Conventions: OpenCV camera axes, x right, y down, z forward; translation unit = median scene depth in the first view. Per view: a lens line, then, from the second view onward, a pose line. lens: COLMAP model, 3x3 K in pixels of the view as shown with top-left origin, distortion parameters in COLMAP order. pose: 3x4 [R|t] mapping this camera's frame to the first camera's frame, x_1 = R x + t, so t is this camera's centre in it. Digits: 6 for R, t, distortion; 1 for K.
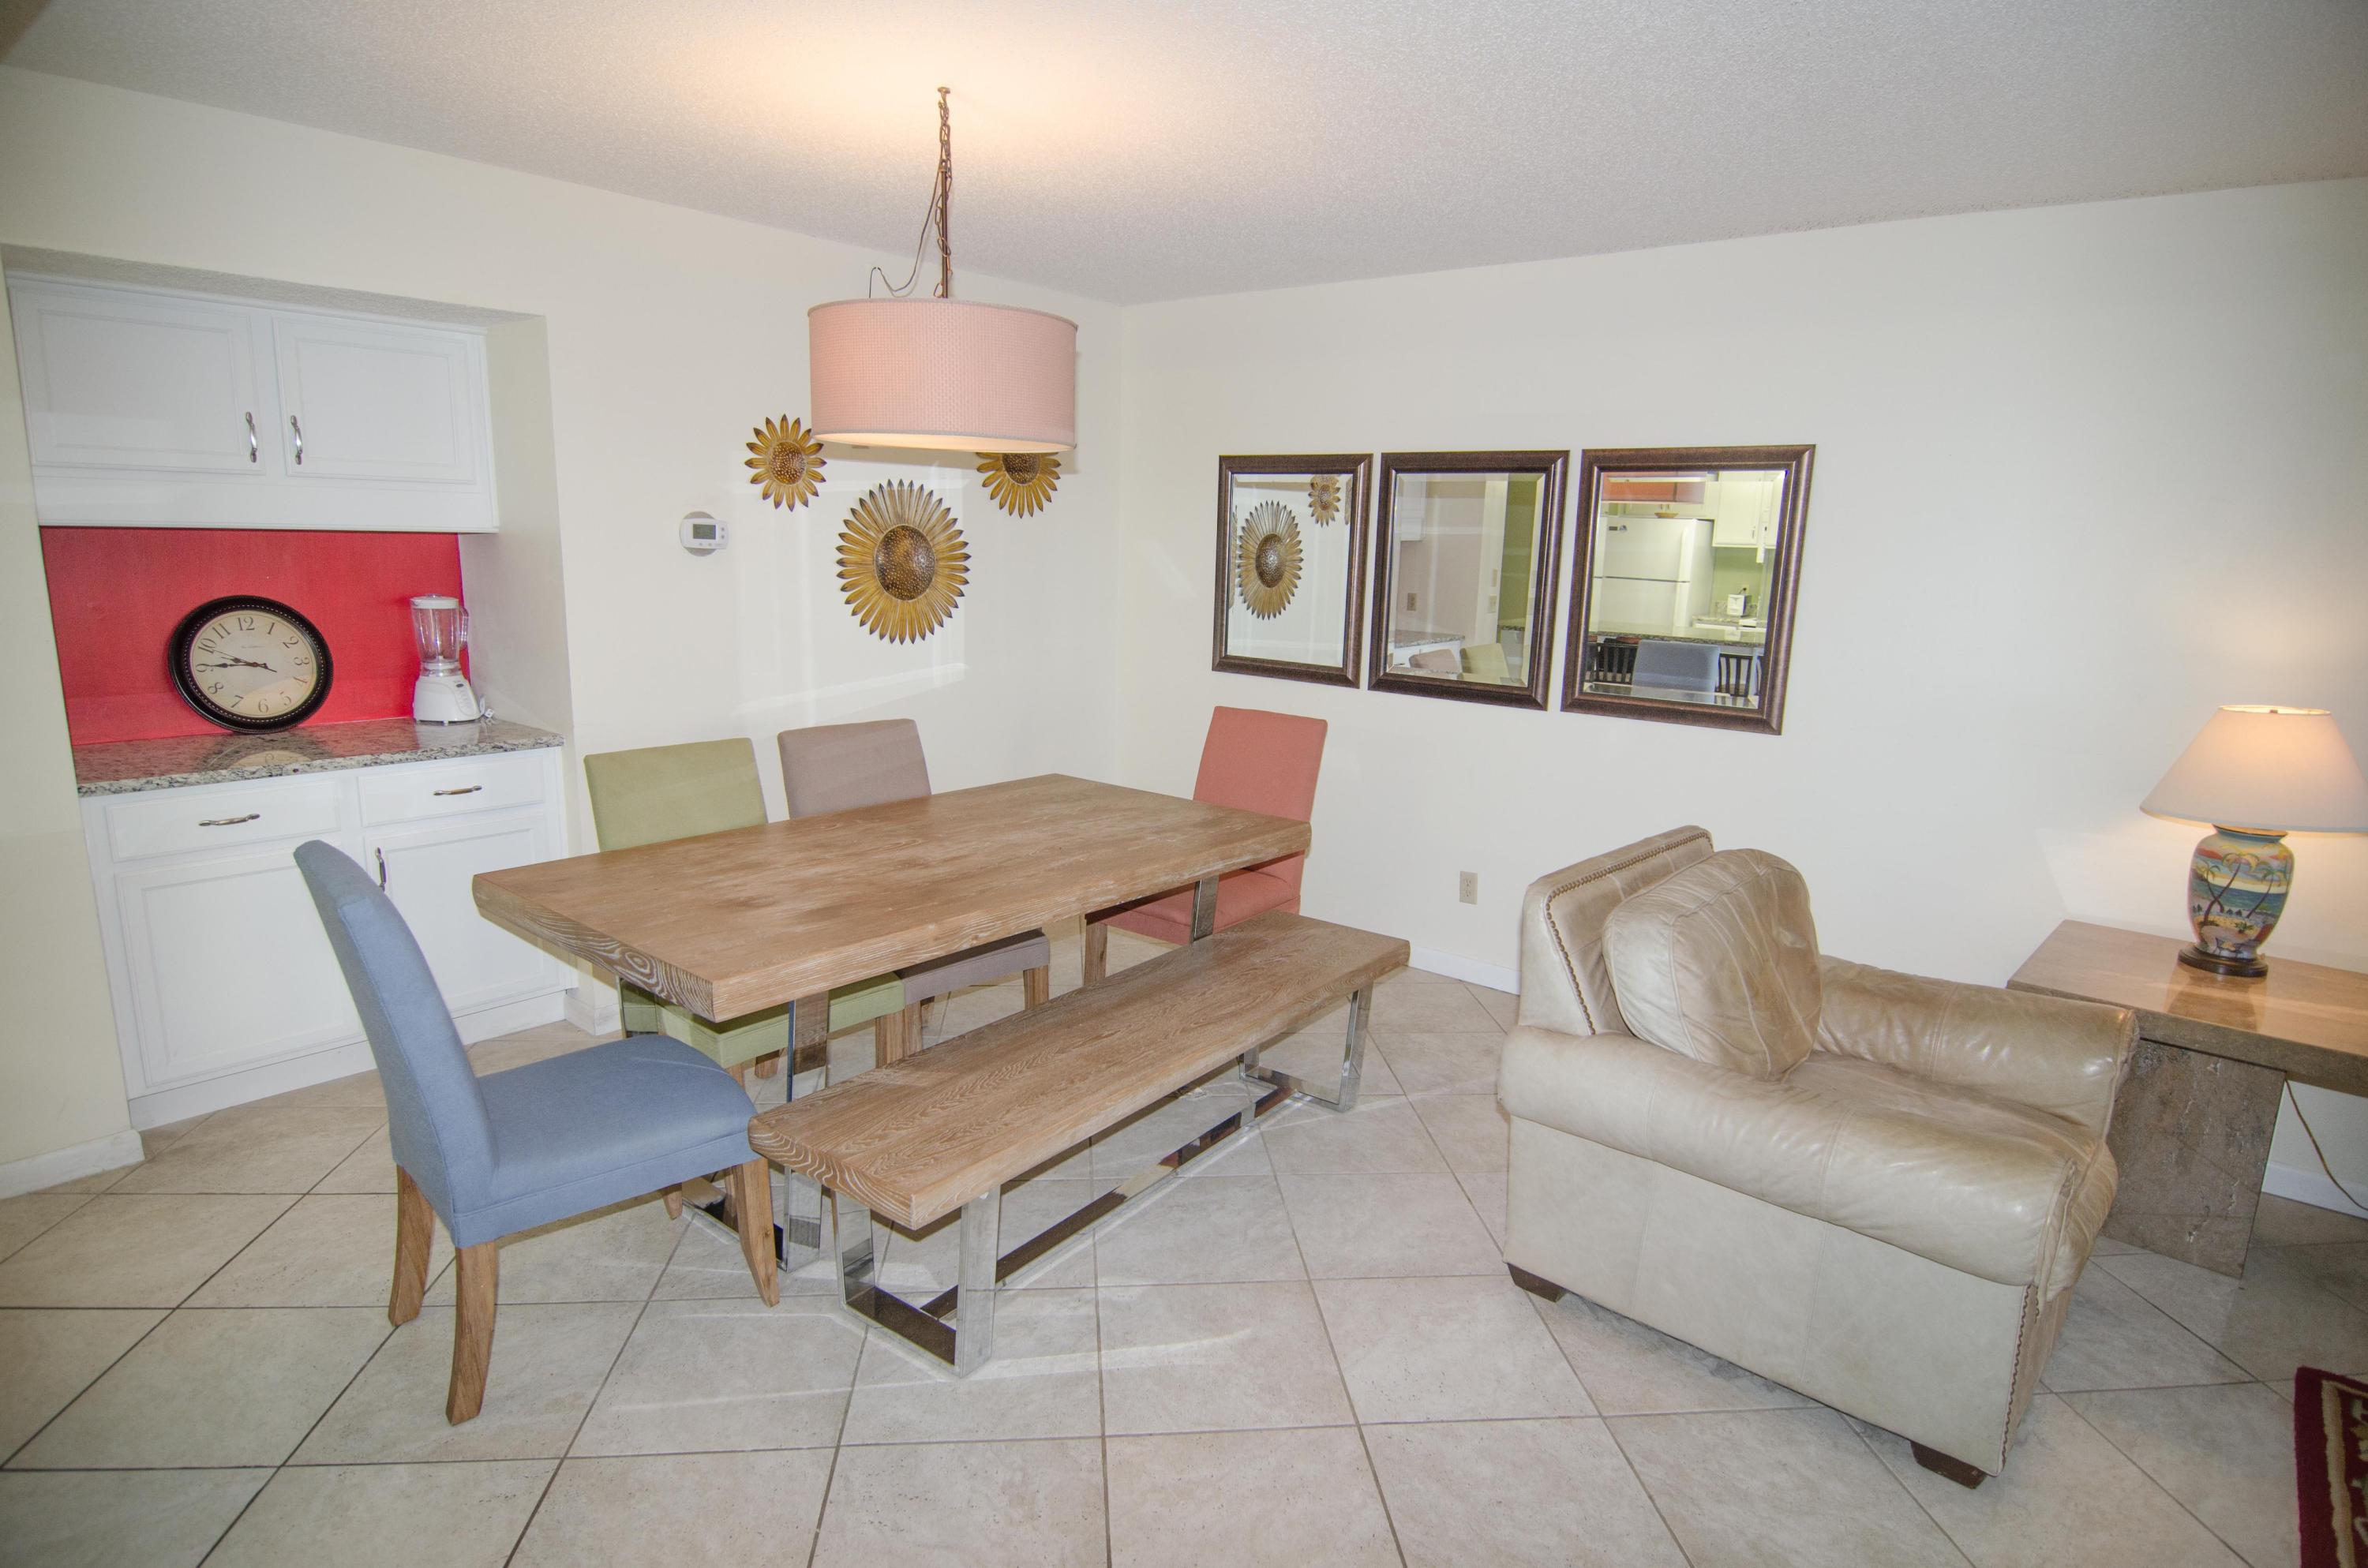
lens RADIAL K [[1264.7, 0, 1194.0], [0, 1264.7, 797.7], [0, 0, 1]] dist [-0.009351, -0.011518]
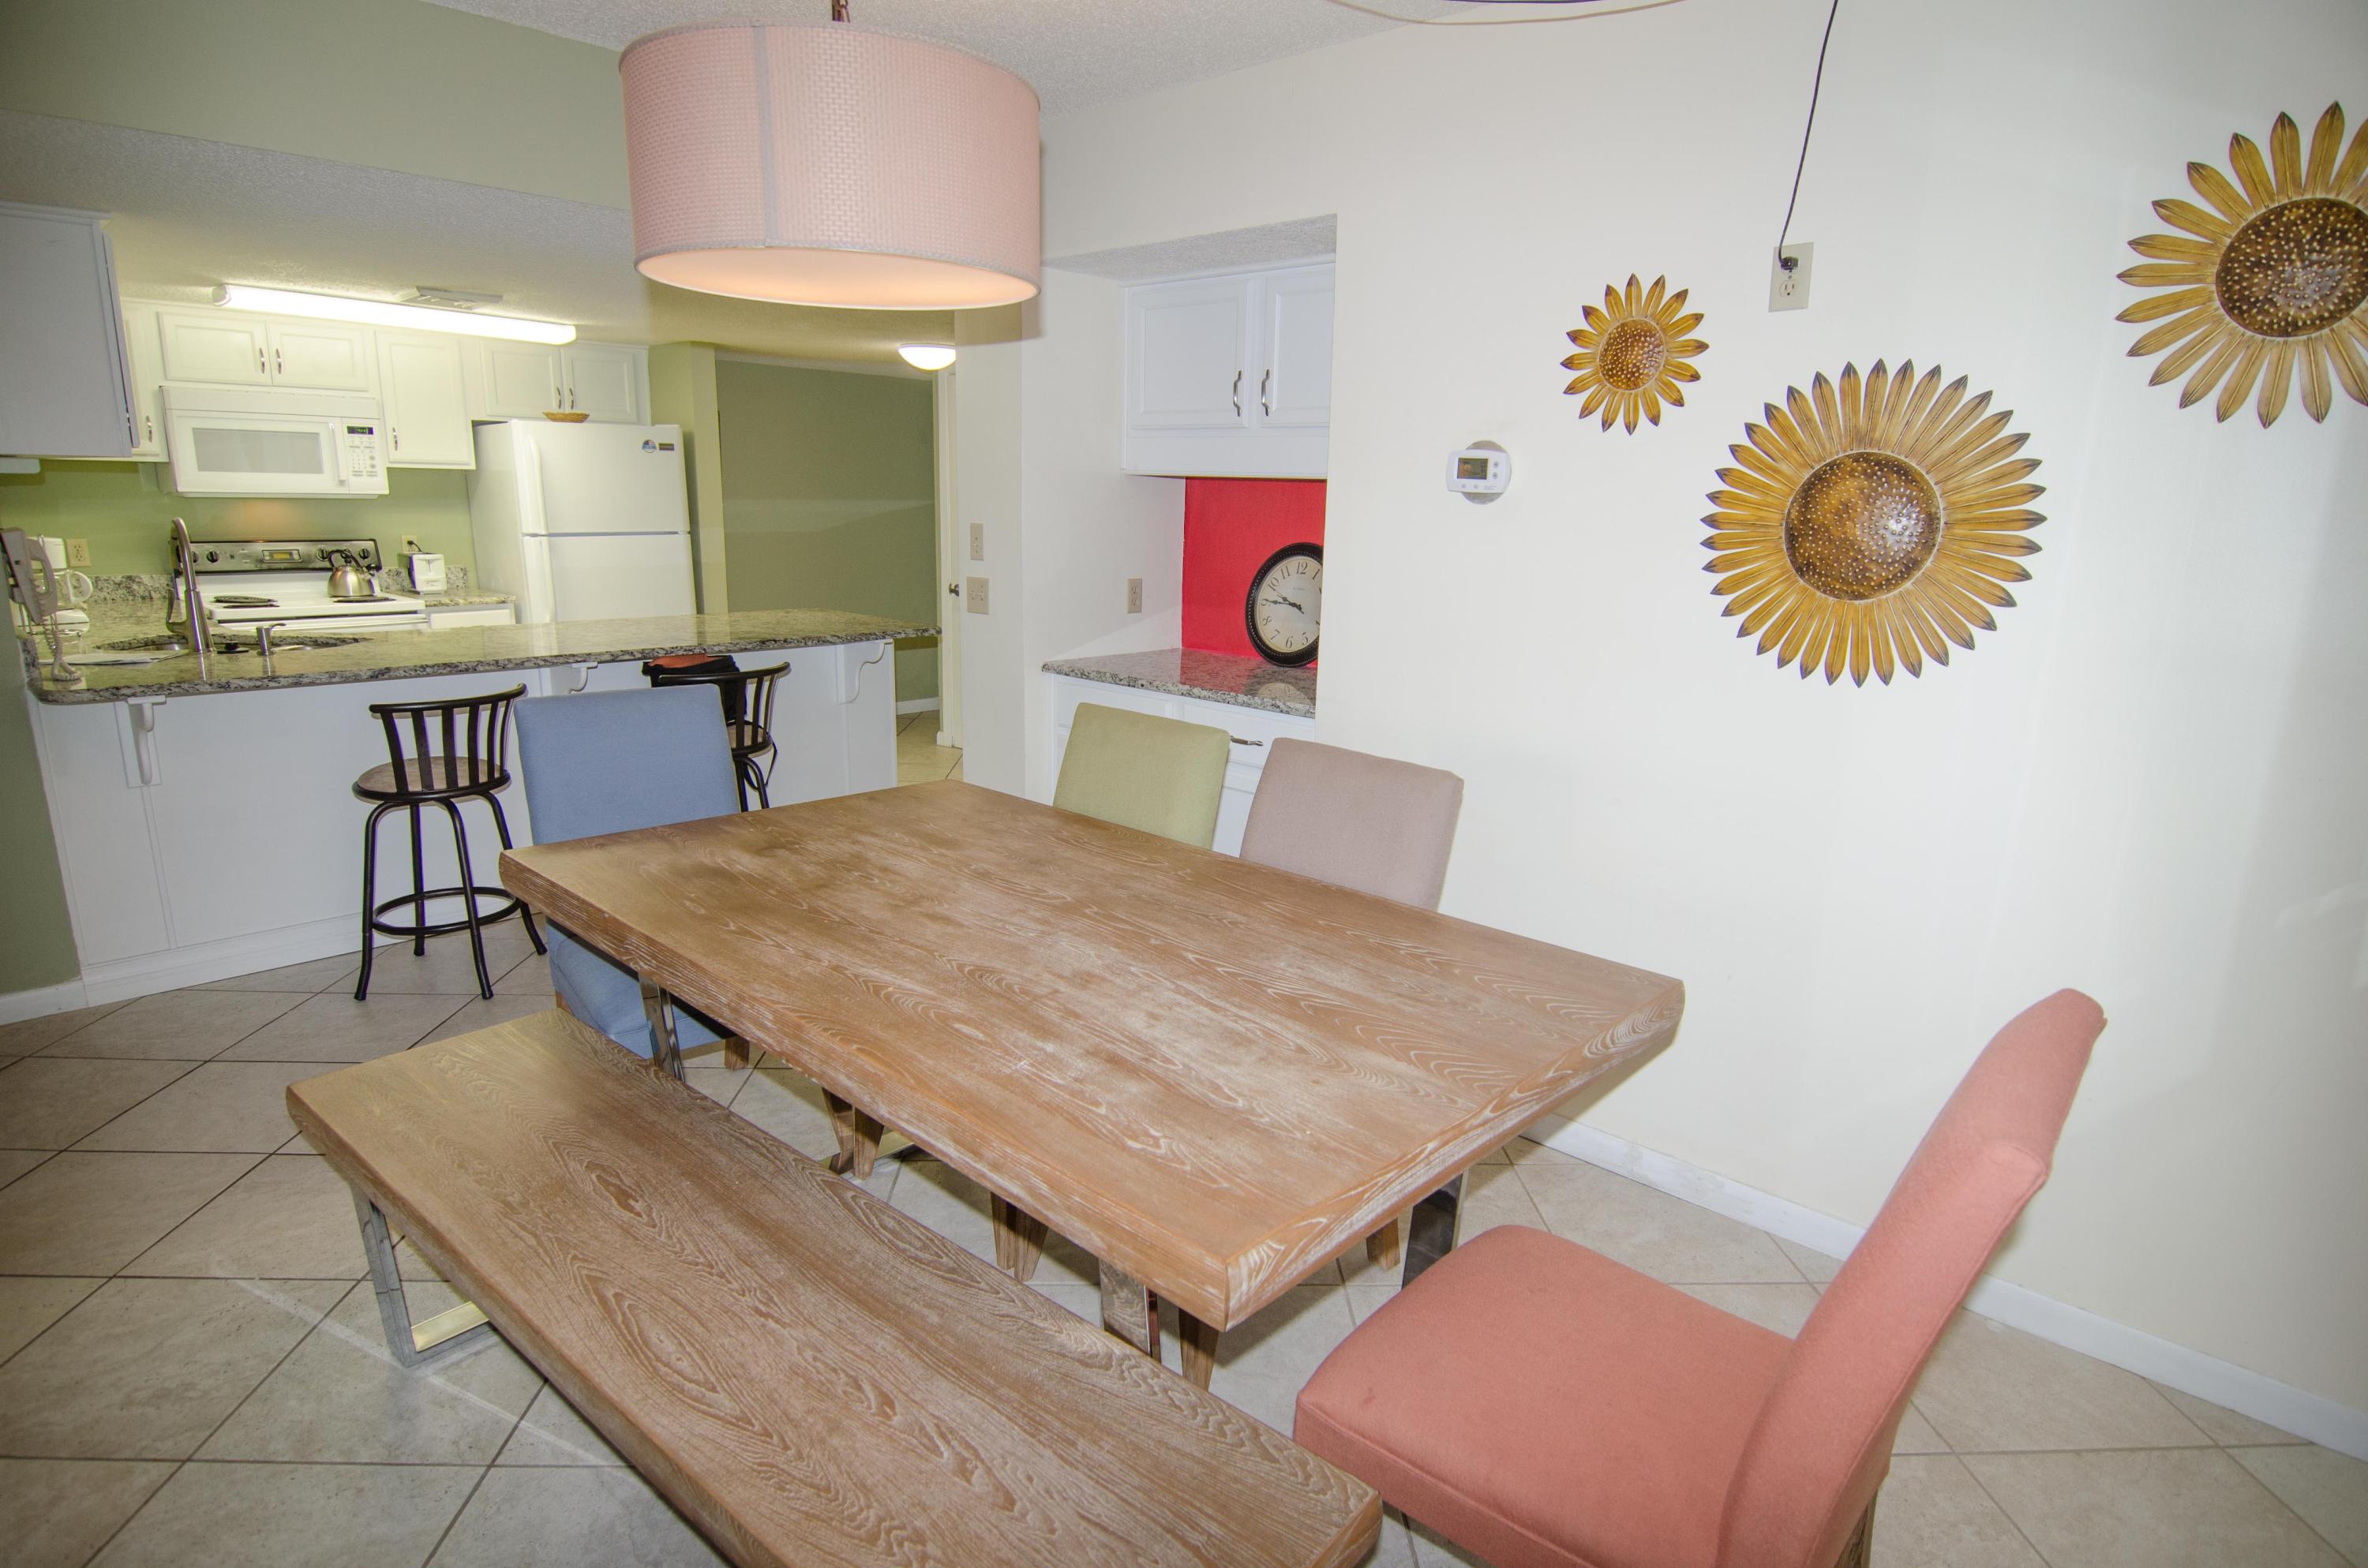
lens RADIAL K [[1264.7, 0, 1194.0], [0, 1264.7, 797.7], [0, 0, 1]] dist [-0.009351, -0.011518]
pose [[-0.059267, 0.202522, -0.977483, 0.319475], [-0.231068, 0.949826, 0.210802, -0.132817], [0.971131, 0.238359, -0.009497, 0.805452]]
